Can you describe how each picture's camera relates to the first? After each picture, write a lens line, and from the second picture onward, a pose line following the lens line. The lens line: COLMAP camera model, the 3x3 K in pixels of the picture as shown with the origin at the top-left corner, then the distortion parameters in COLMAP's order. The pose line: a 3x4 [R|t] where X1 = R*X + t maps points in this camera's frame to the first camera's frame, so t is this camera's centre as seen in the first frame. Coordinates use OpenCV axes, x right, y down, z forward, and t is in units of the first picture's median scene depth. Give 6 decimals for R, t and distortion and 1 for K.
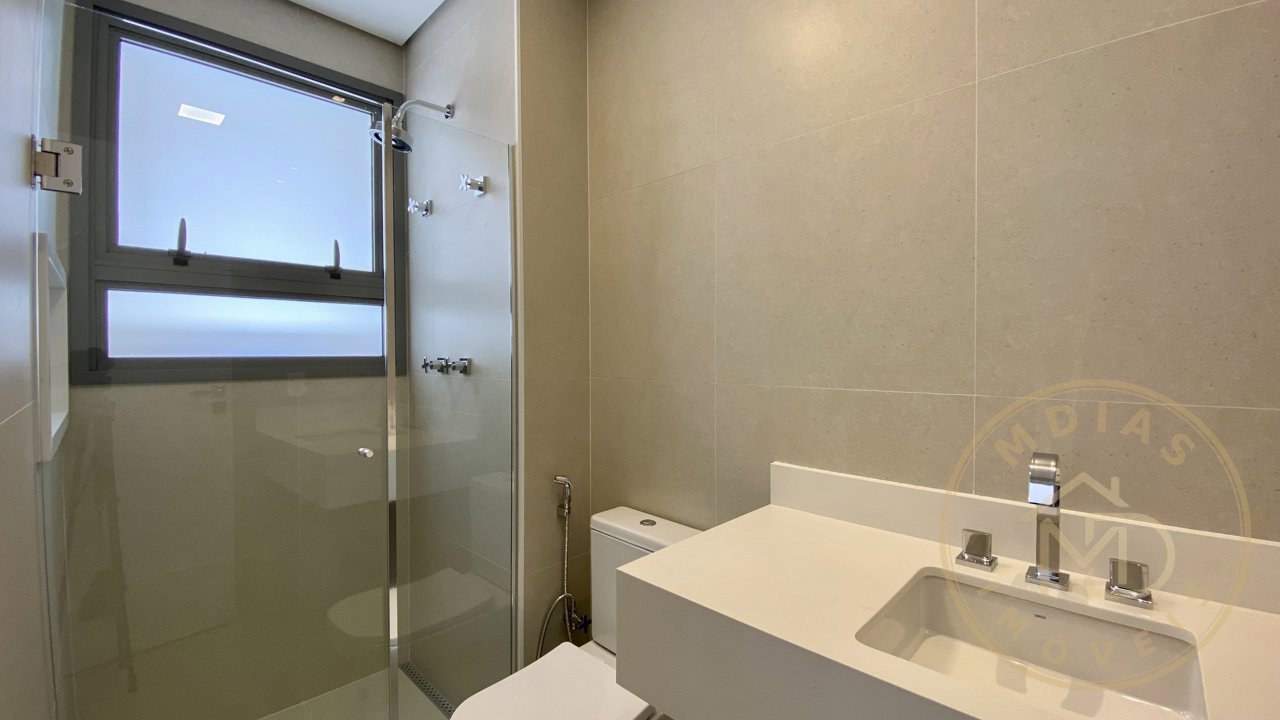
lens RADIAL K [[520.8, 0, 640.0], [0, 520.8, 360.0], [0, 0, 1]] dist [0.003296, -0.000083]
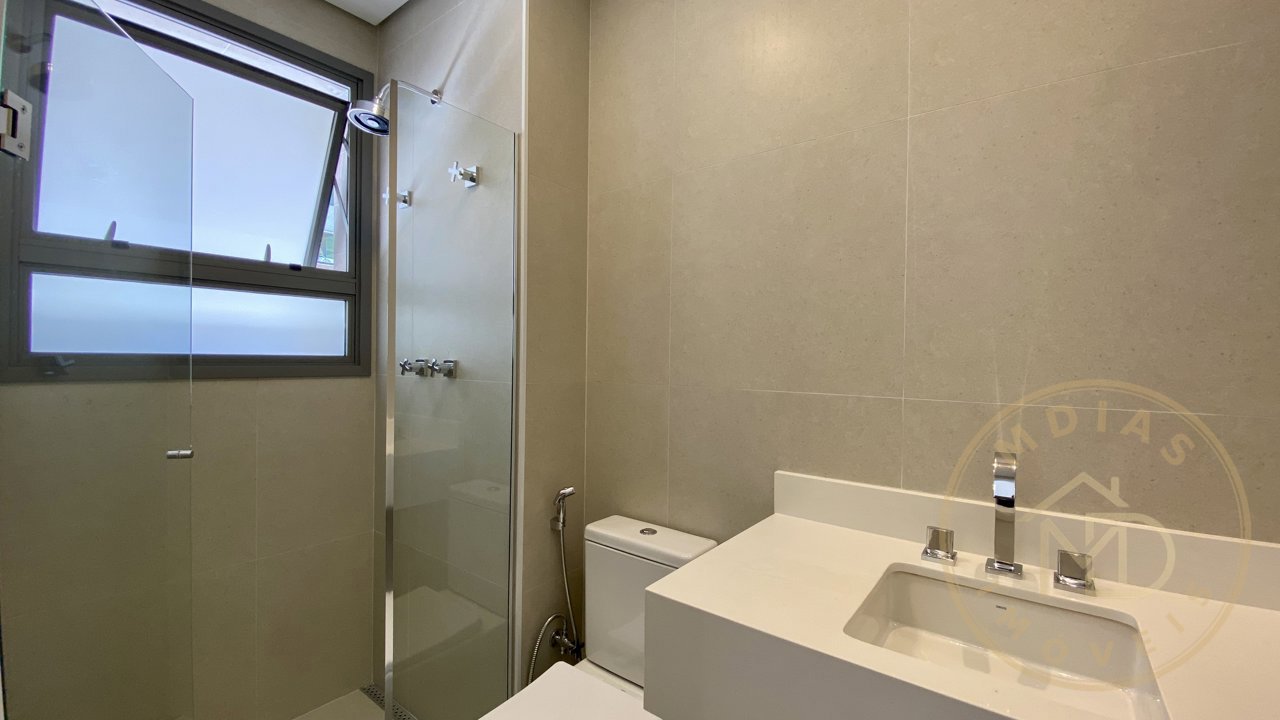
lens RADIAL K [[490.5, 0, 640.0], [0, 490.5, 360.0], [0, 0, 1]] dist [-0.000371, 0.000050]
pose [[0.991726, 0.014872, 0.127509, -0.113989], [-0.014375, 0.999885, -0.004818, -0.004214], [-0.127566, 0.002946, 0.991826, 0.085580]]
